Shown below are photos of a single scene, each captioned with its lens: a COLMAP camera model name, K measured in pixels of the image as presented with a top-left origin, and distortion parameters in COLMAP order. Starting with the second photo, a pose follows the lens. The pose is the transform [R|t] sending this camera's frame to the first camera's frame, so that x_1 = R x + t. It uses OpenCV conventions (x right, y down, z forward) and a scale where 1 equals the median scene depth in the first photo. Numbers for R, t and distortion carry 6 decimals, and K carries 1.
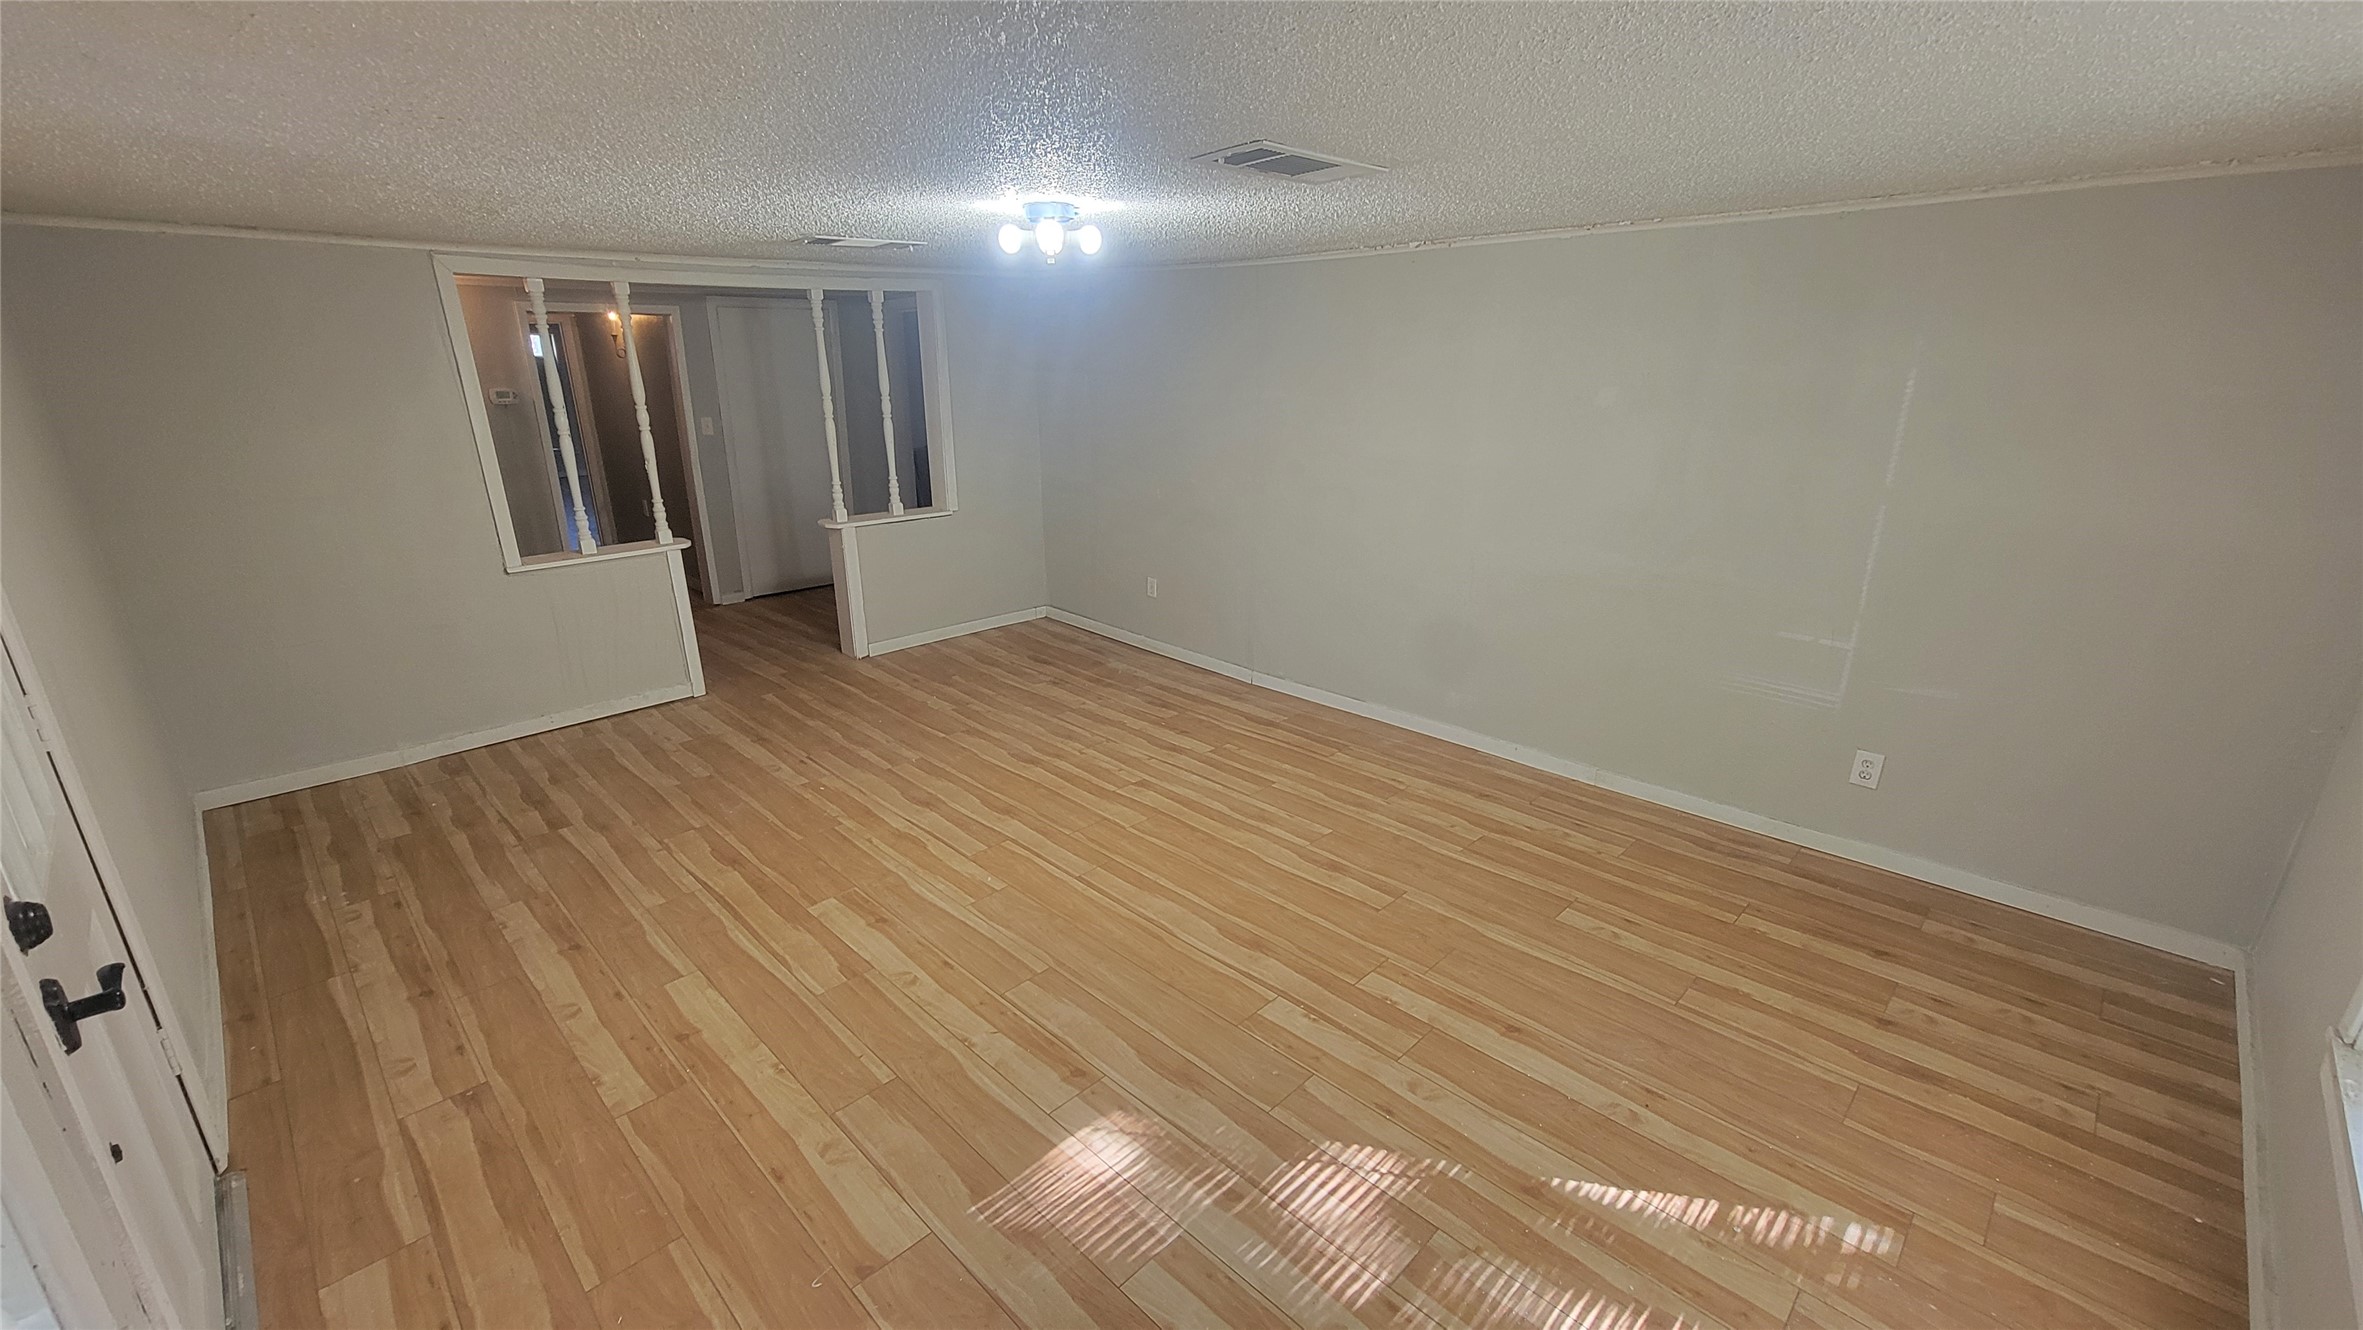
lens RADIAL K [[962.7, 0, 1180.5], [0, 962.7, 665.1], [0, 0, 1]] dist [0.000210, 0.000046]
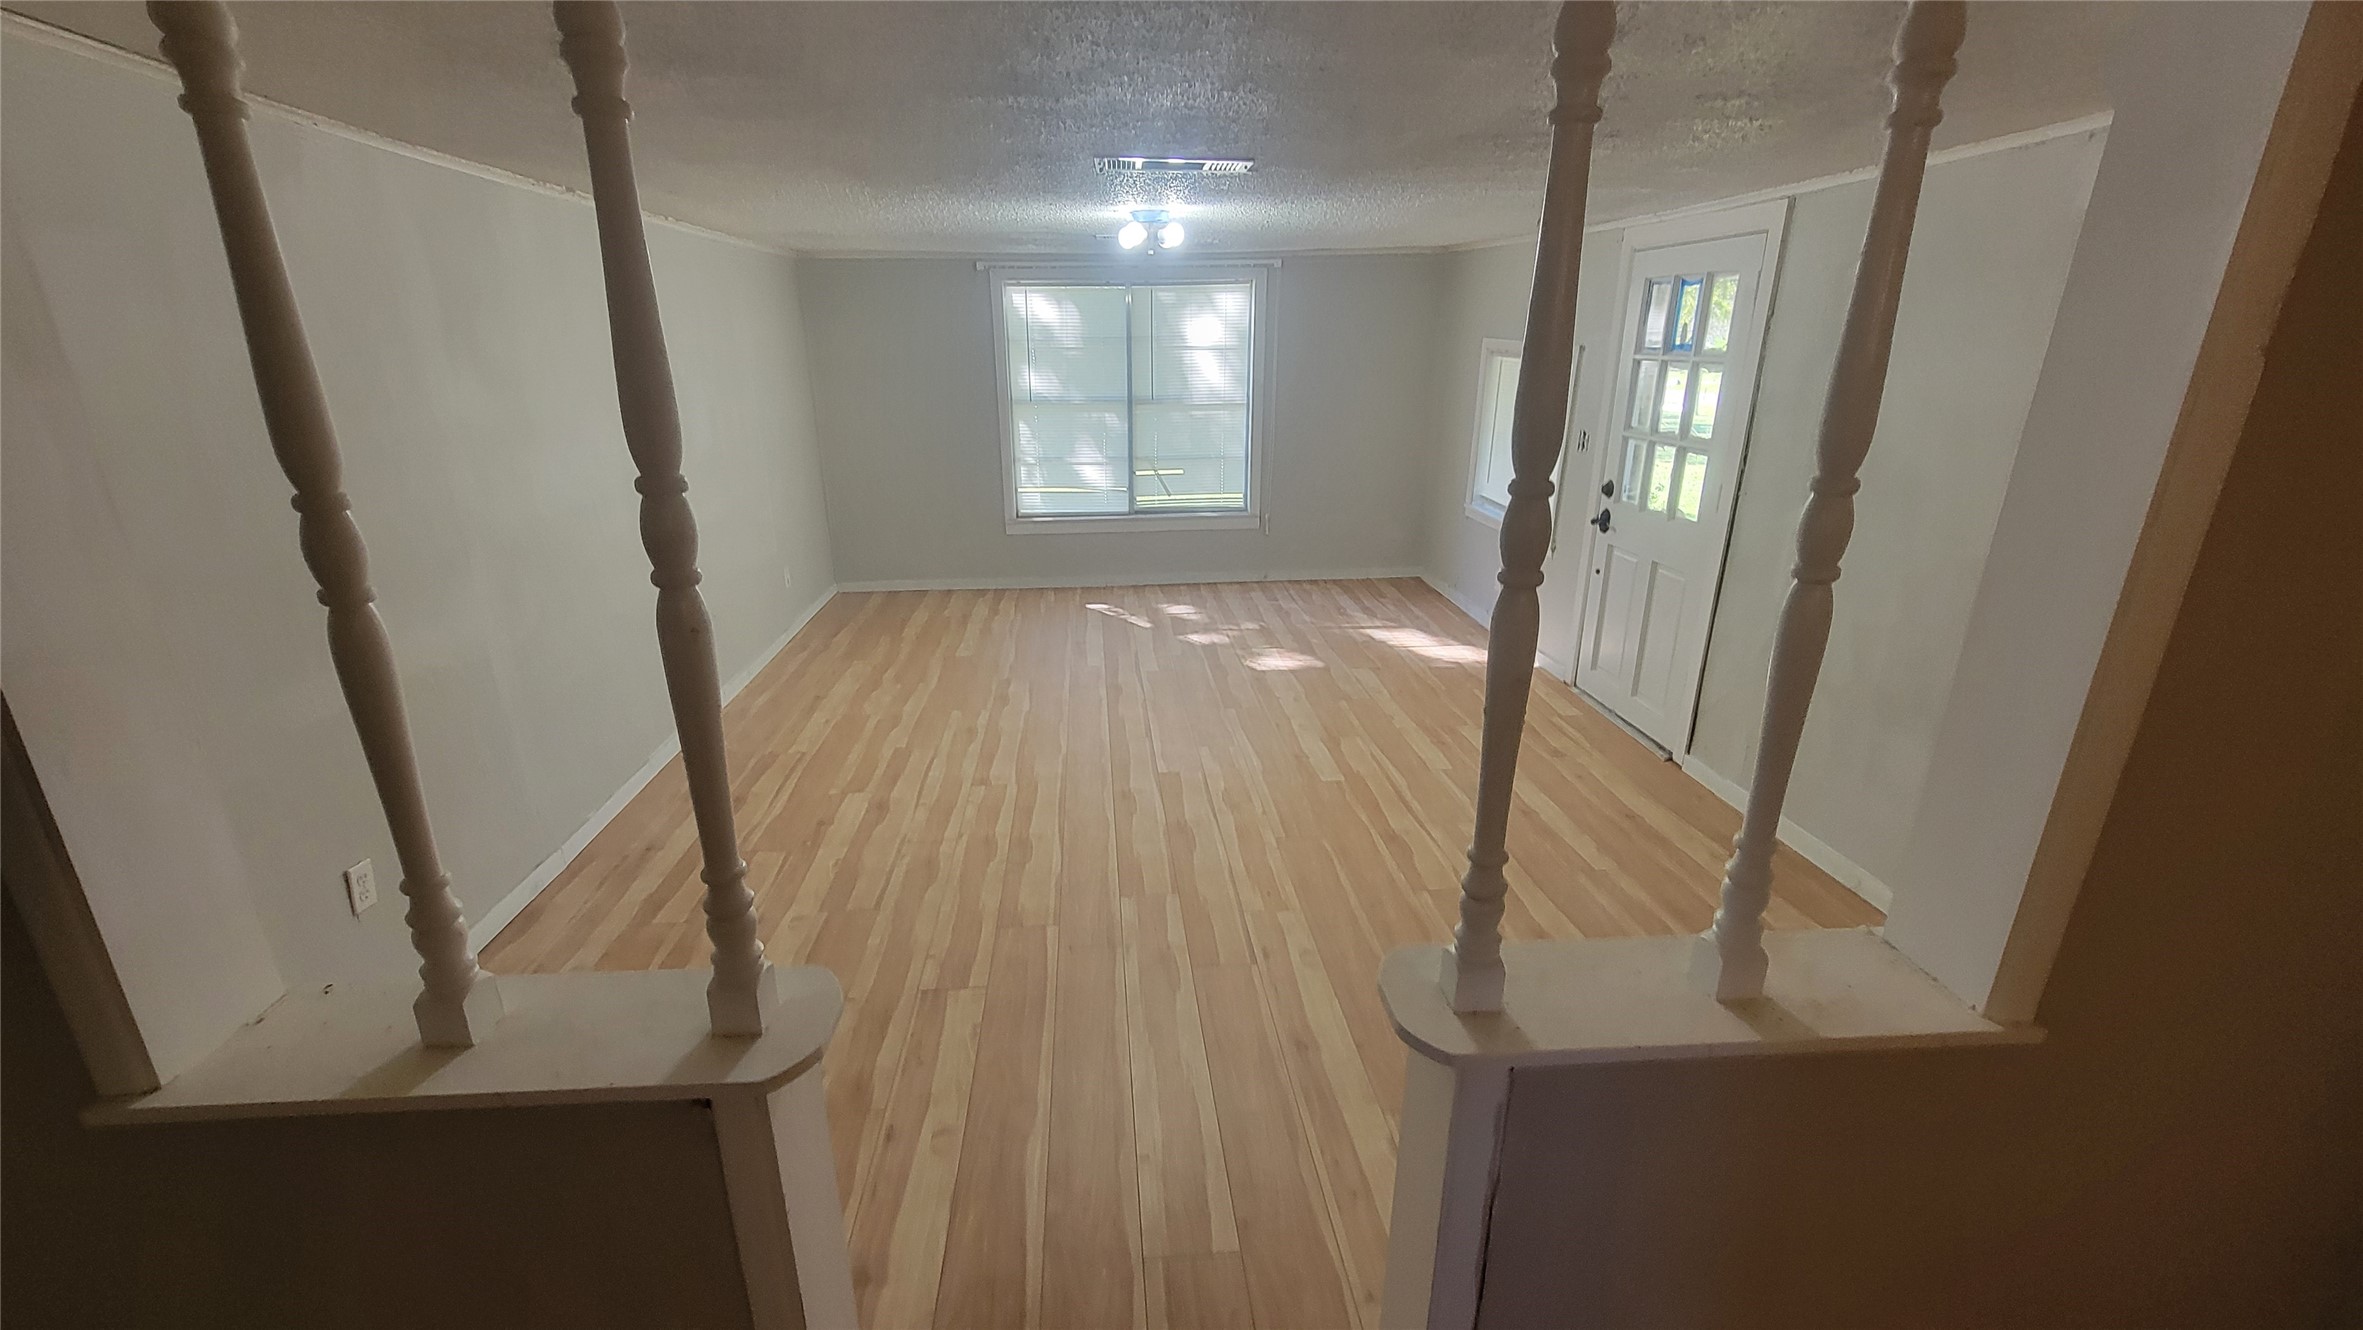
lens RADIAL K [[962.7, 0, 1175.9], [0, 962.7, 665.1], [0, 0, 1]] dist [0.000210, 0.000046]
pose [[-0.758612, -0.196225, 0.621292, -0.802584], [0.213344, 0.826189, 0.521437, -0.452967], [-0.615623, 0.528117, -0.584894, 1.491481]]
